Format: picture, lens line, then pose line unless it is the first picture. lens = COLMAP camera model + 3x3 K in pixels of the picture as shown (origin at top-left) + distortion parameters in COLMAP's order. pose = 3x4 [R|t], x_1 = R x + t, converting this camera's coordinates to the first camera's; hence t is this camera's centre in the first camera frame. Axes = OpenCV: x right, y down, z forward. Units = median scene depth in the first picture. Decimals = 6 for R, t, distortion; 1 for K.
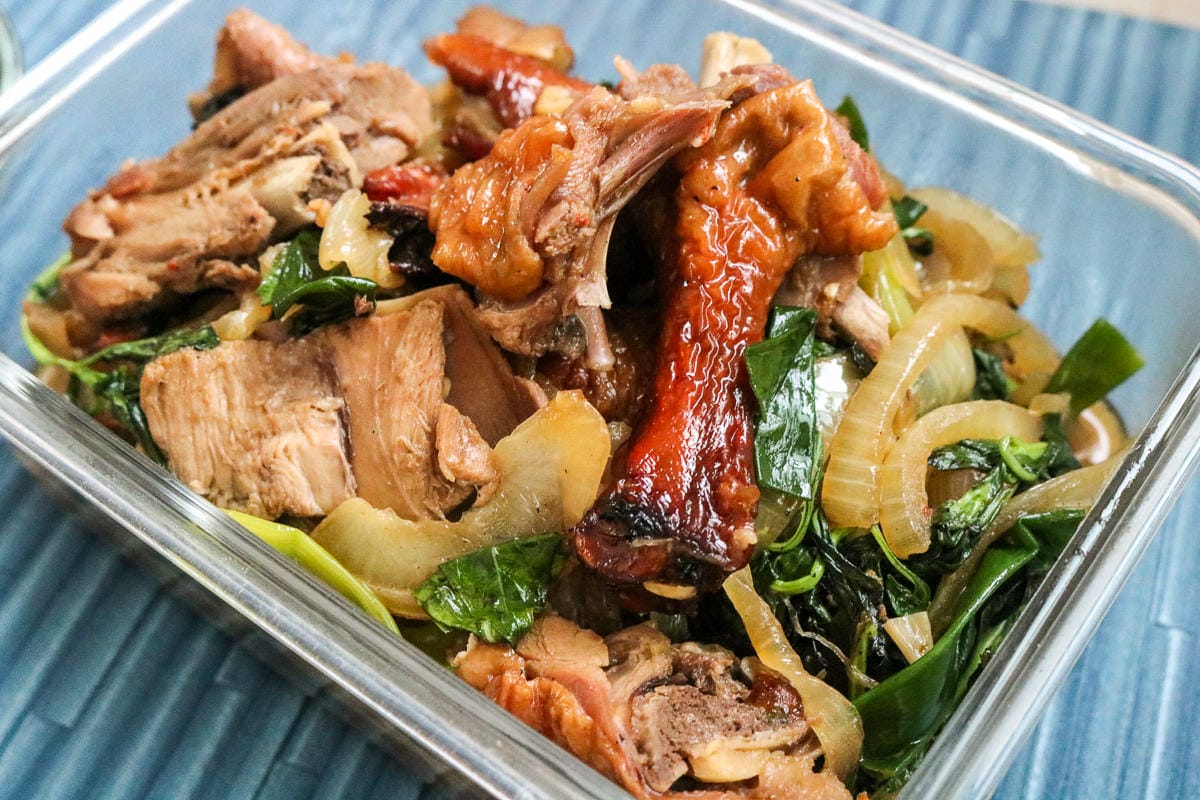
lens RADIAL K [[1595.5, 0, 600.0], [0, 1595.5, 400.0], [0, 0, 1]] dist [0.019418, 0.008010]
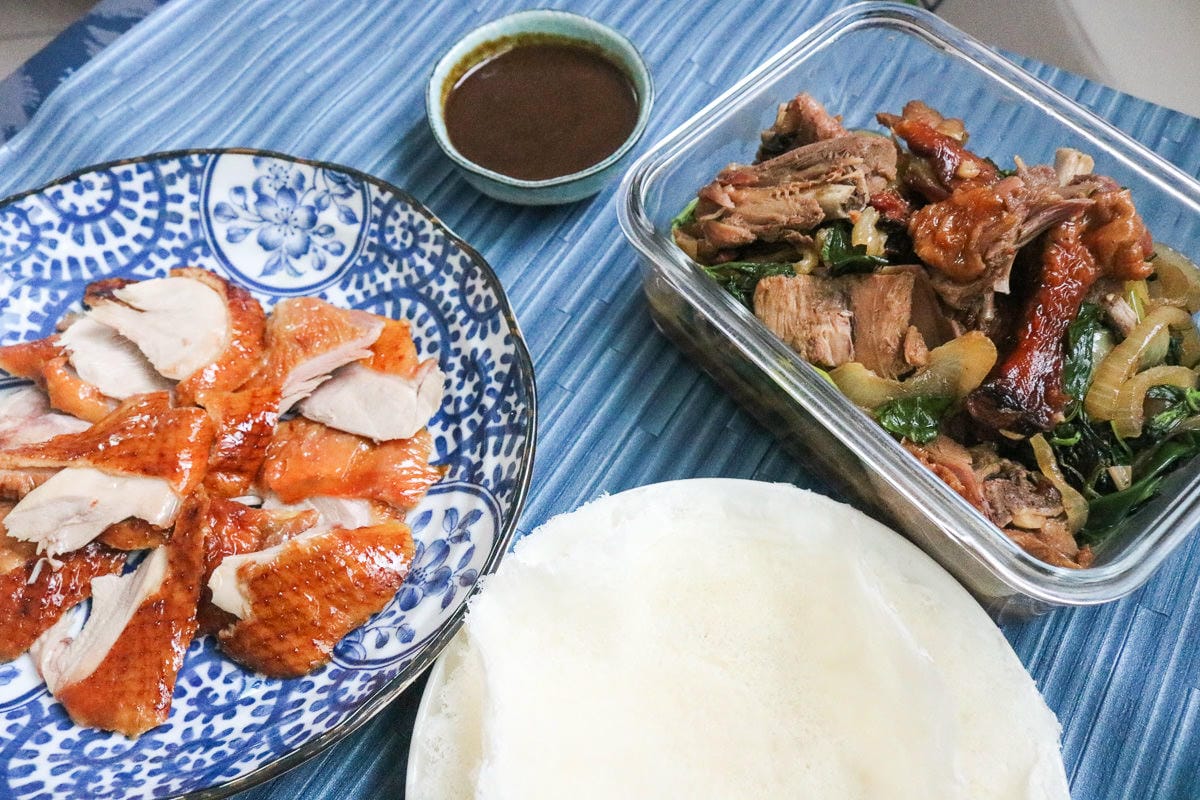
lens RADIAL K [[984.1, 0, 600.0], [0, 984.1, 400.0], [0, 0, 1]] dist [0.013983, 0.009934]
pose [[0.978341, 0.177145, -0.107095, -0.327438], [-0.158099, 0.973400, 0.165822, -0.049892], [0.133621, -0.145299, 0.980323, -0.305716]]
